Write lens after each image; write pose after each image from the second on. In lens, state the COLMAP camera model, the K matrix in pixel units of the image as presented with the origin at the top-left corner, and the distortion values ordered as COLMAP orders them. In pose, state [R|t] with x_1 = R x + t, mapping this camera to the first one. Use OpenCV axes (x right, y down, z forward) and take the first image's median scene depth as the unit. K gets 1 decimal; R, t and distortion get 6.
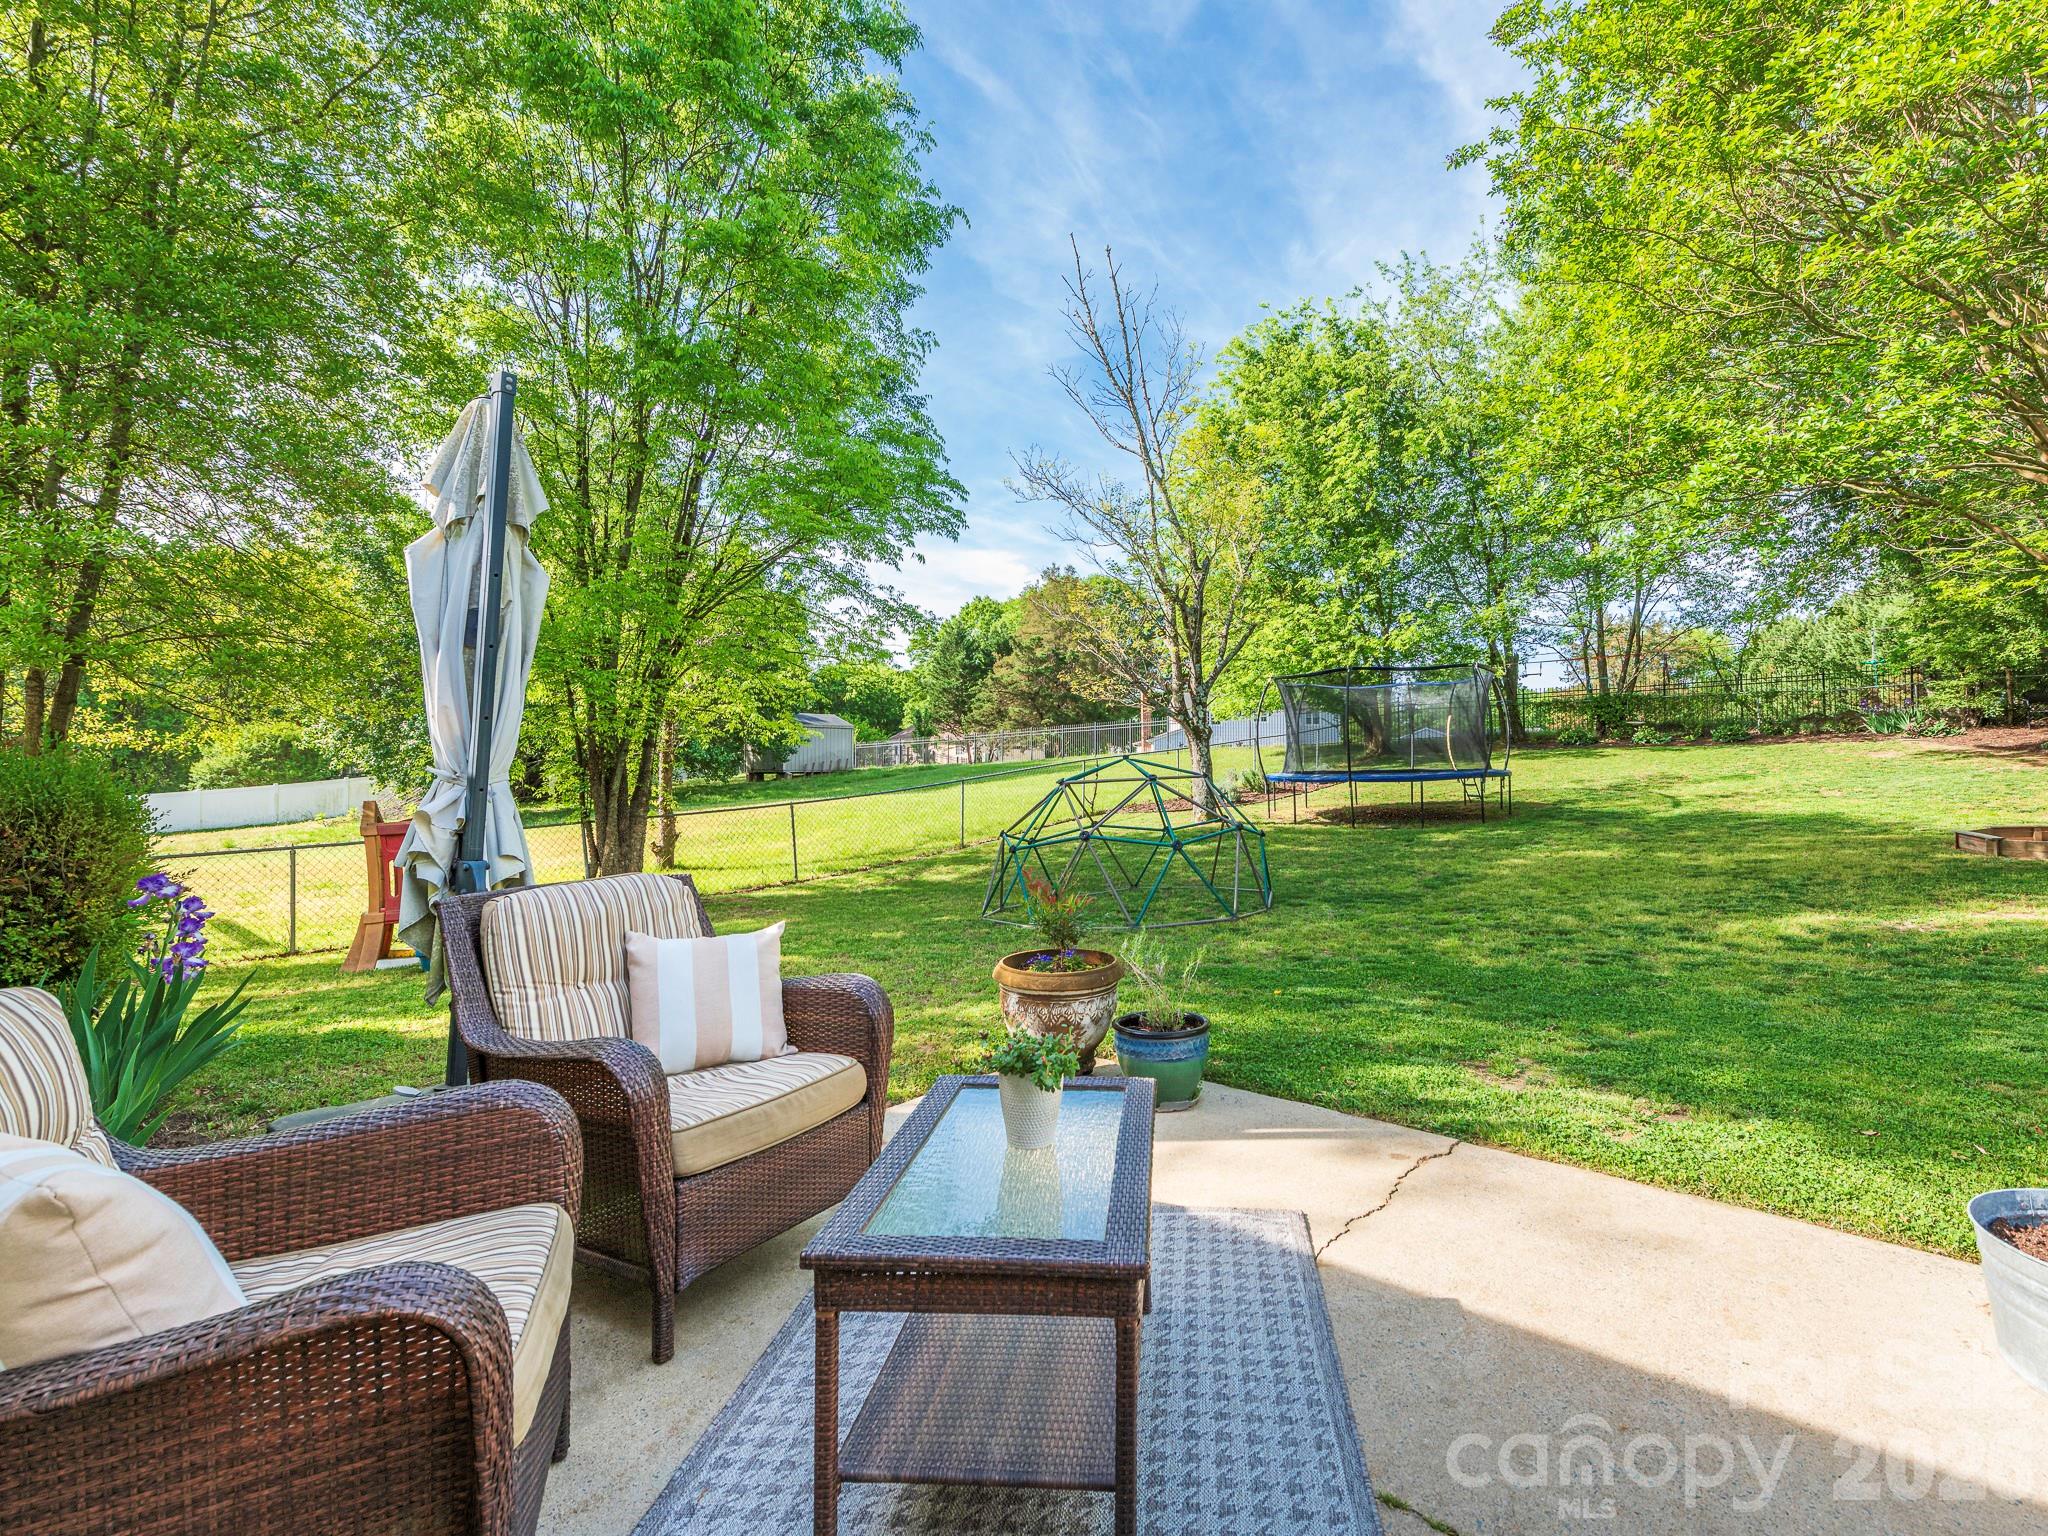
lens RADIAL K [[903.9, 0, 1022.8], [0, 903.9, 680.3], [0, 0, 1]] dist [0.009985, -0.003708]
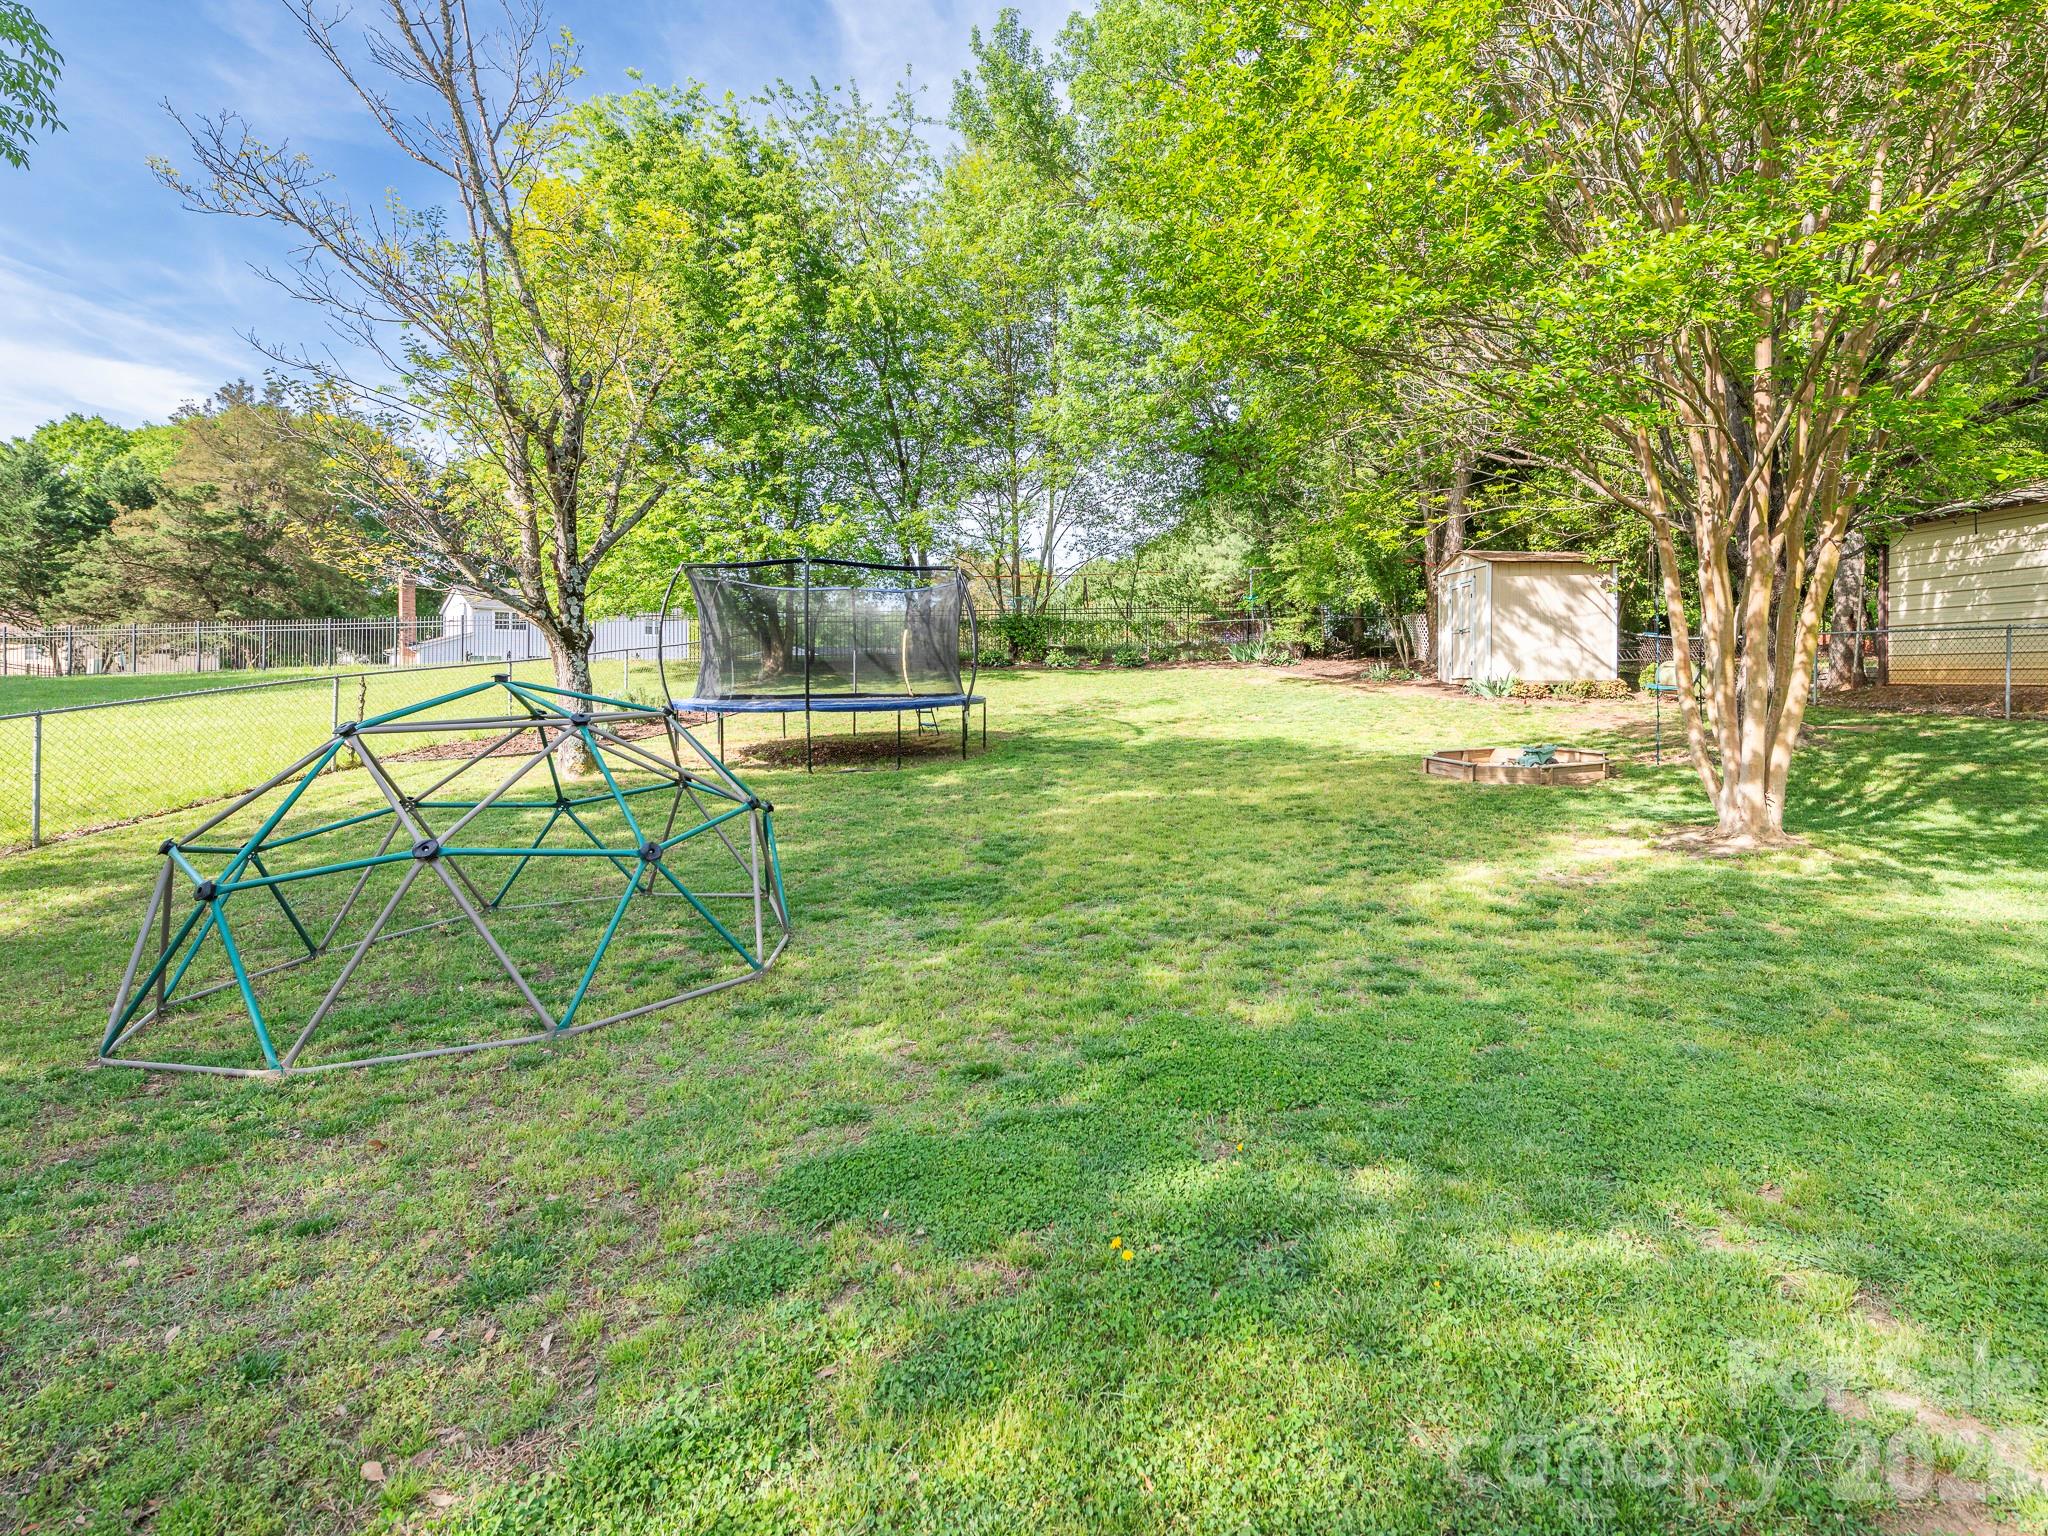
lens RADIAL K [[903.9, 0, 1022.8], [0, 903.9, 680.3], [0, 0, 1]] dist [0.009985, -0.003708]
pose [[0.726722, 0.007571, 0.686890, -0.015378], [-0.072217, 0.995240, 0.065436, 0.017651], [-0.683125, -0.097159, 0.723810, 0.241573]]
